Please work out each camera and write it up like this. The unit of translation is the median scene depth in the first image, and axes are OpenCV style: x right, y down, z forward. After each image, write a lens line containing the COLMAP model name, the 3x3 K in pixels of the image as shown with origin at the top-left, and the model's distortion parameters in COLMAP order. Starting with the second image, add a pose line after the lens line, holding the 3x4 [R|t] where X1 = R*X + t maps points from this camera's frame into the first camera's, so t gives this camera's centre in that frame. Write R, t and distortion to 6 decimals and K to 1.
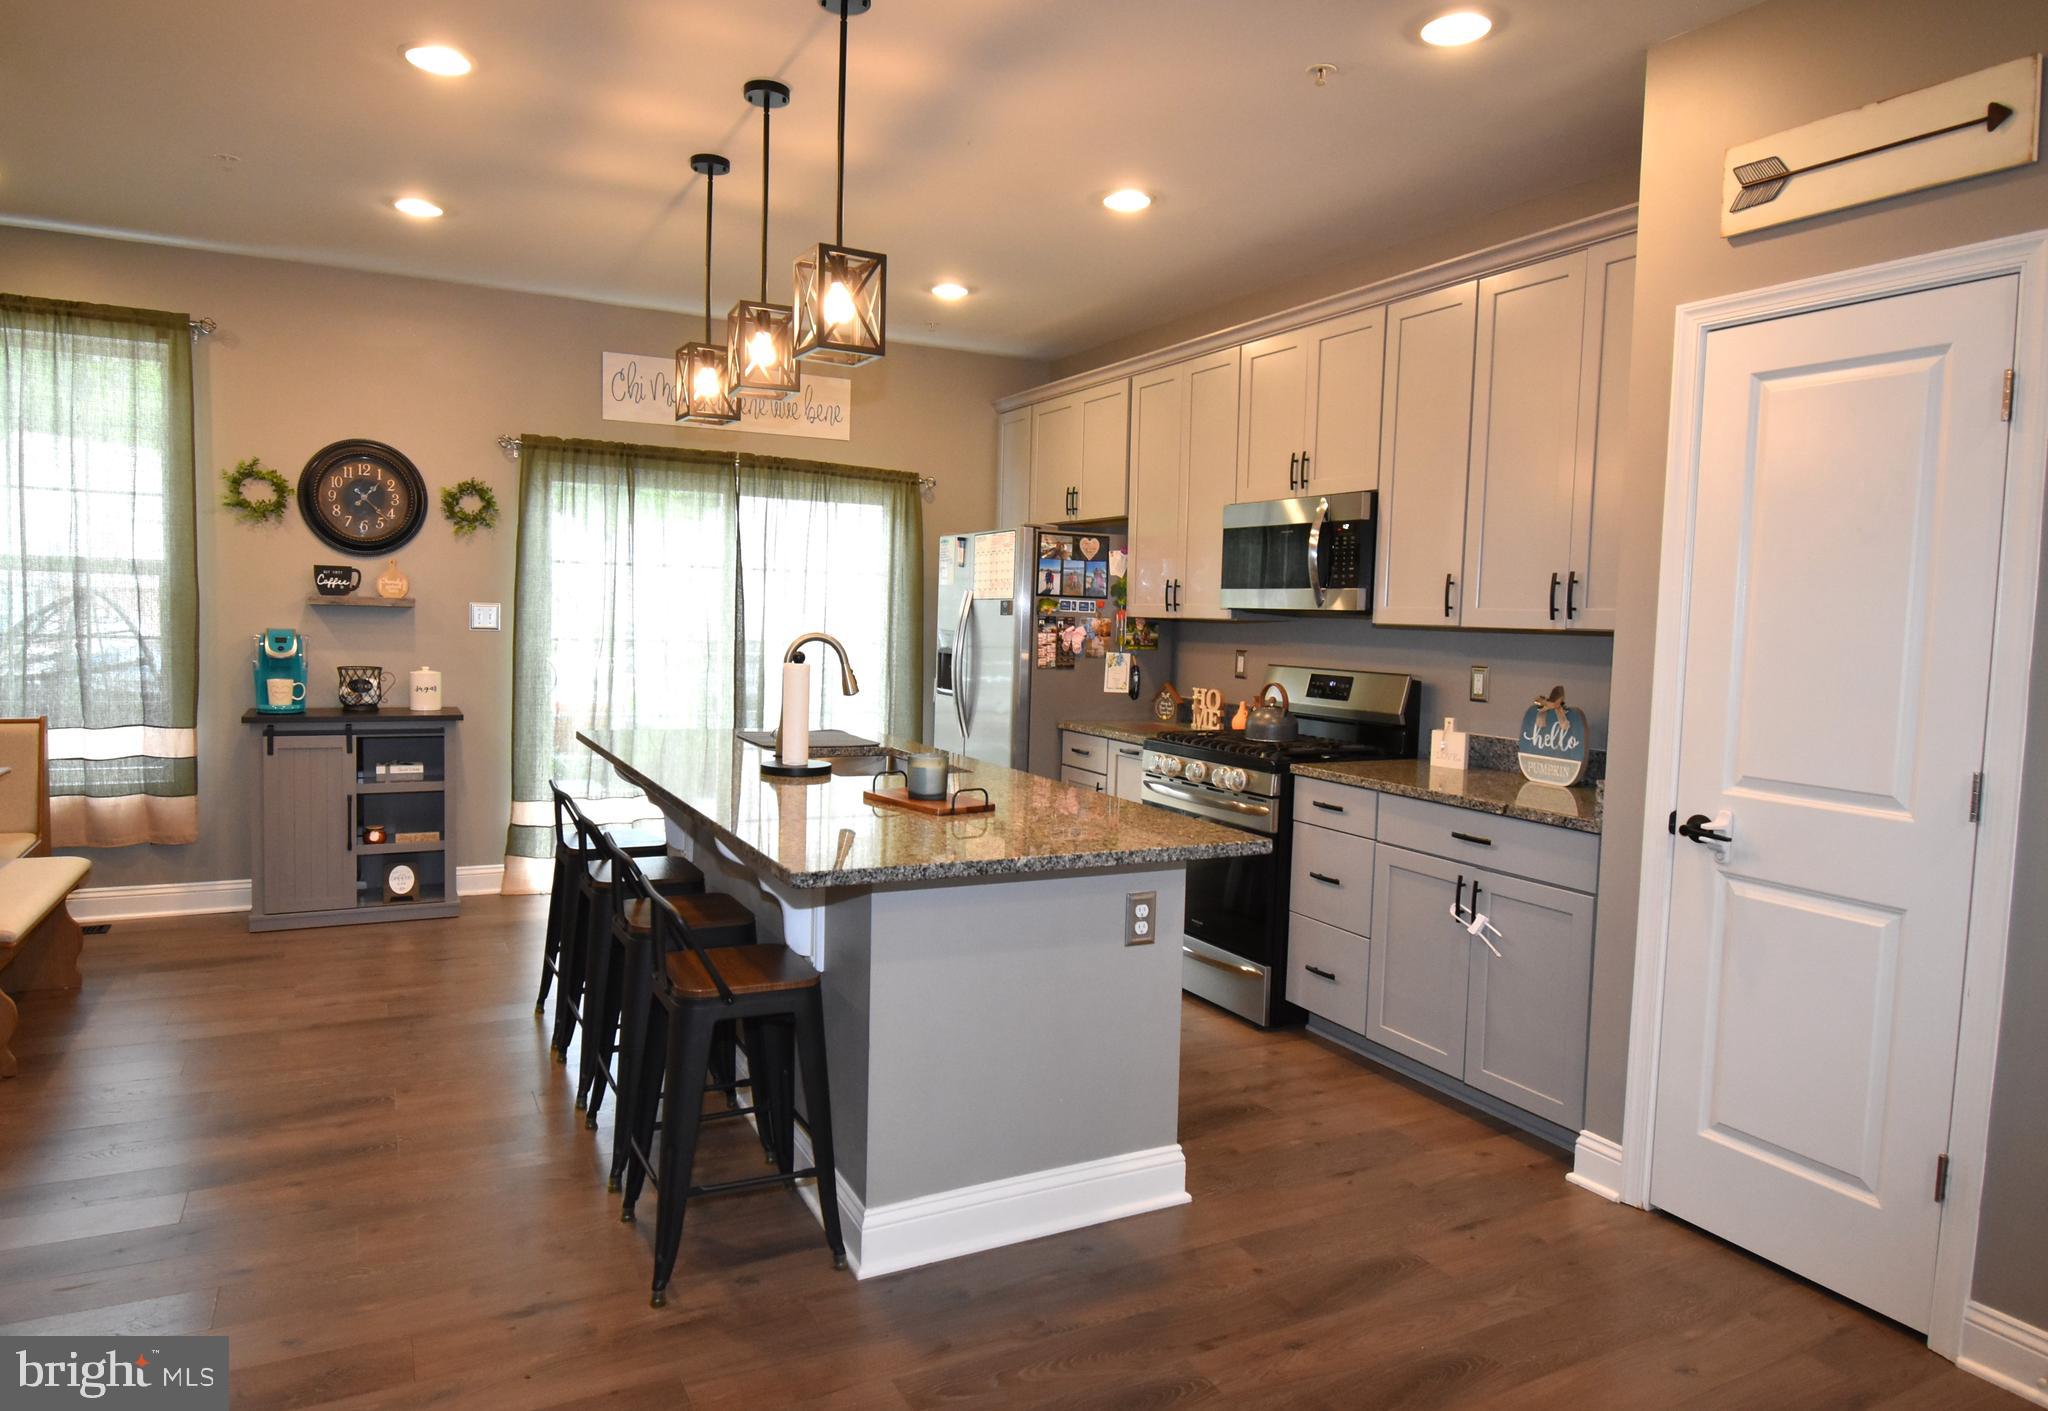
lens RADIAL K [[1193.2, 0, 1024.0], [0, 1193.2, 705.5], [0, 0, 1]] dist [0.003791, -0.023558]
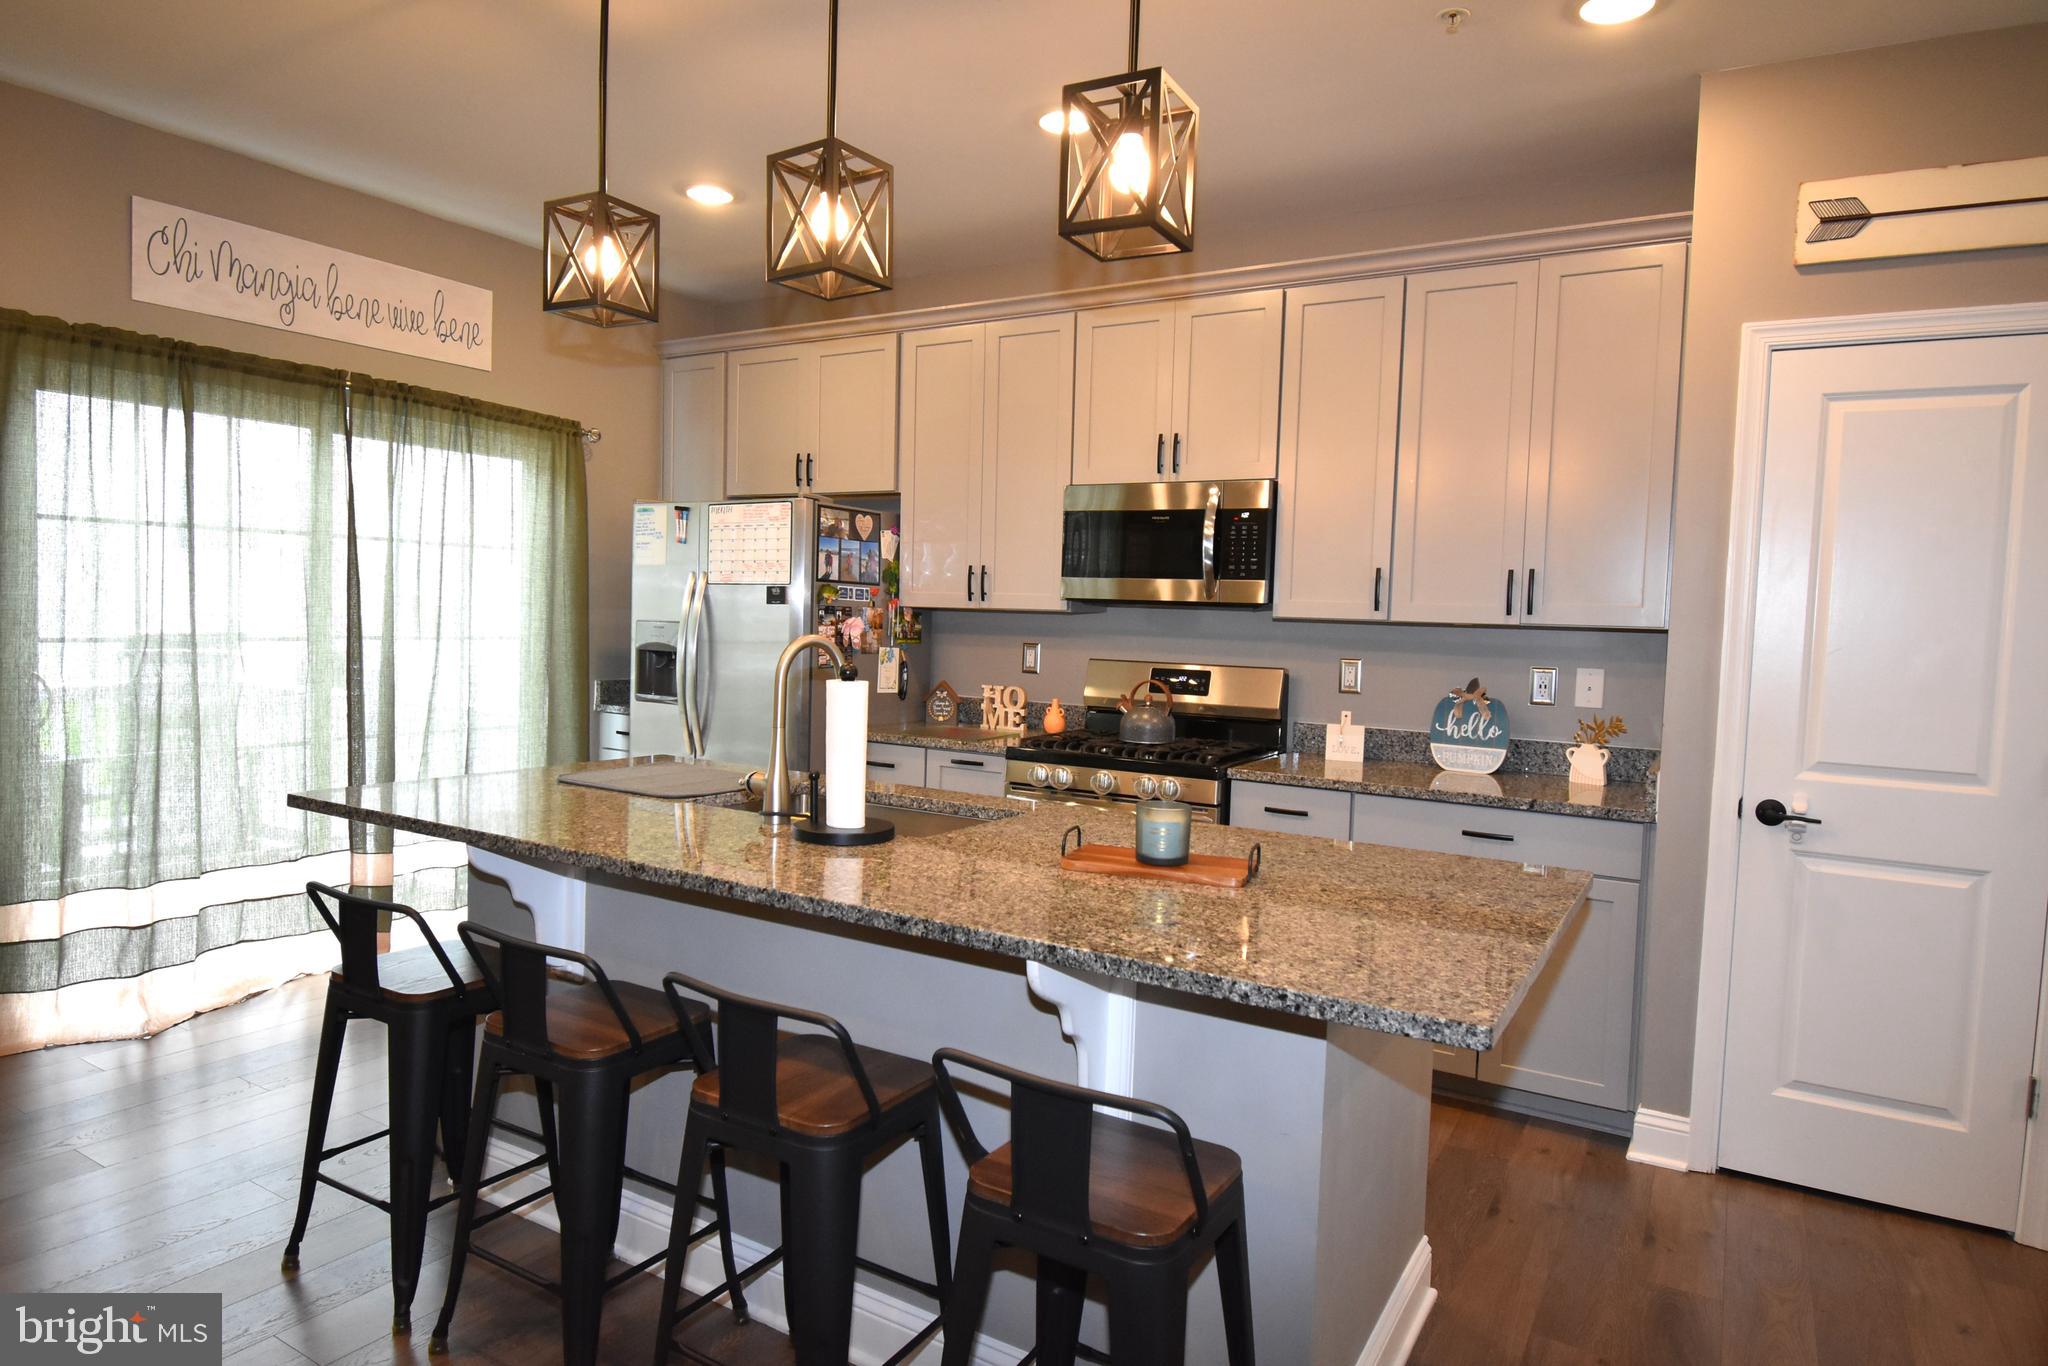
lens RADIAL K [[1153.6, 0, 1018.1], [0, 1153.6, 686.2], [0, 0, 1]] dist [0.011099, -0.024294]
pose [[0.857880, -0.033685, 0.512745, -0.290259], [0.032424, 0.999409, 0.011407, -0.023606], [-0.512827, 0.006840, 0.858465, 0.239272]]
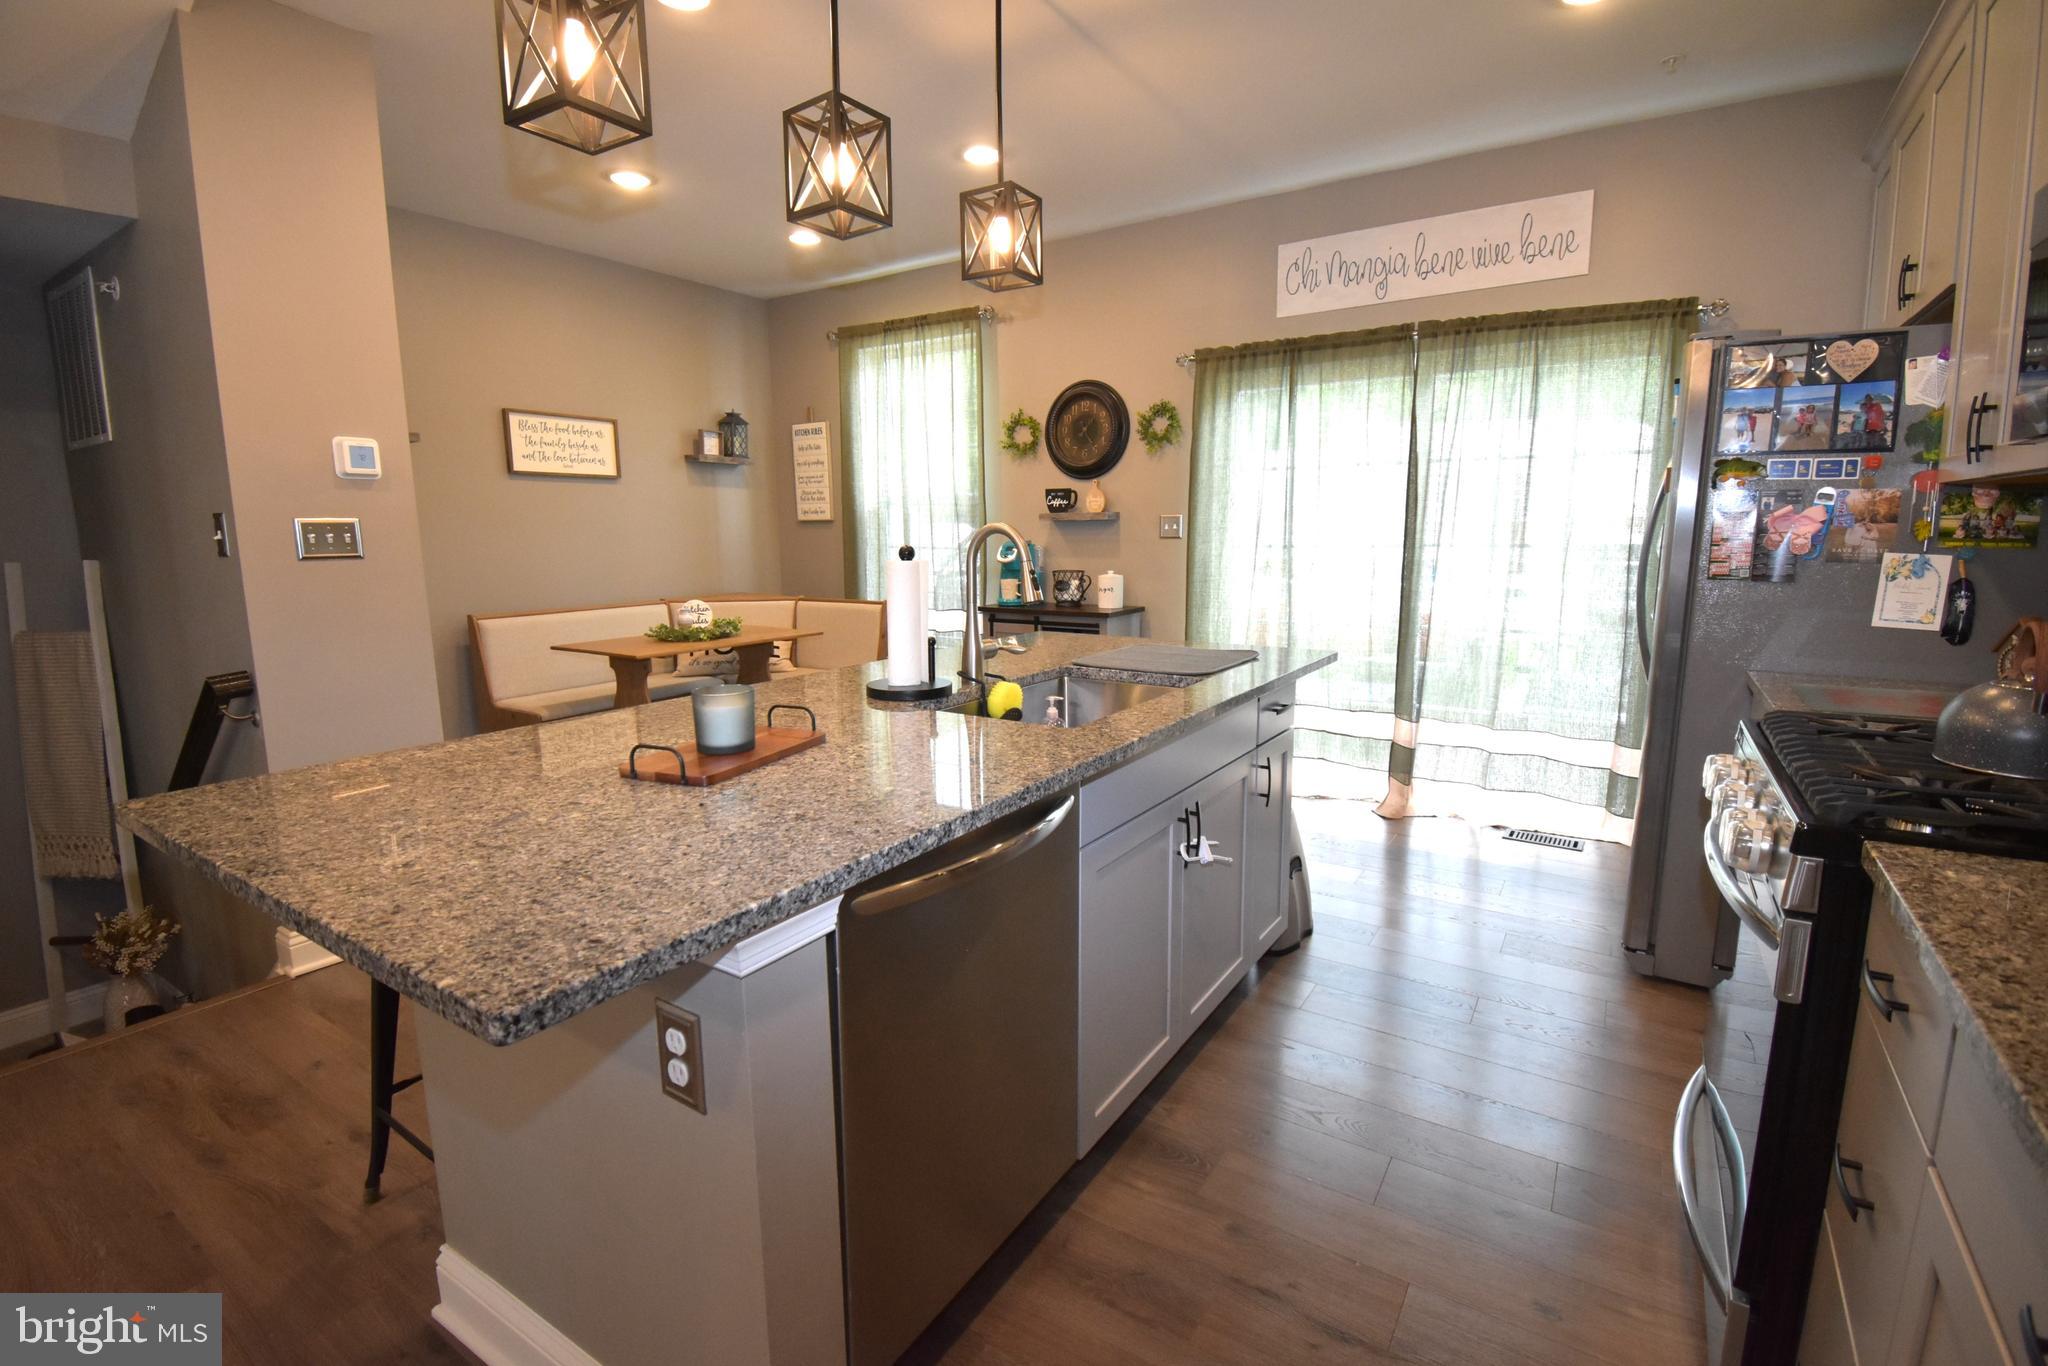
lens RADIAL K [[935.7, 0, 1024.0], [0, 935.7, 683.0], [0, 0, 1]] dist [0.025198, -0.023581]
pose [[0.486571, 0.109911, -0.866699, 0.267741], [-0.043932, 0.993878, 0.101376, -0.012688], [0.872536, -0.011251, 0.488421, 0.477541]]
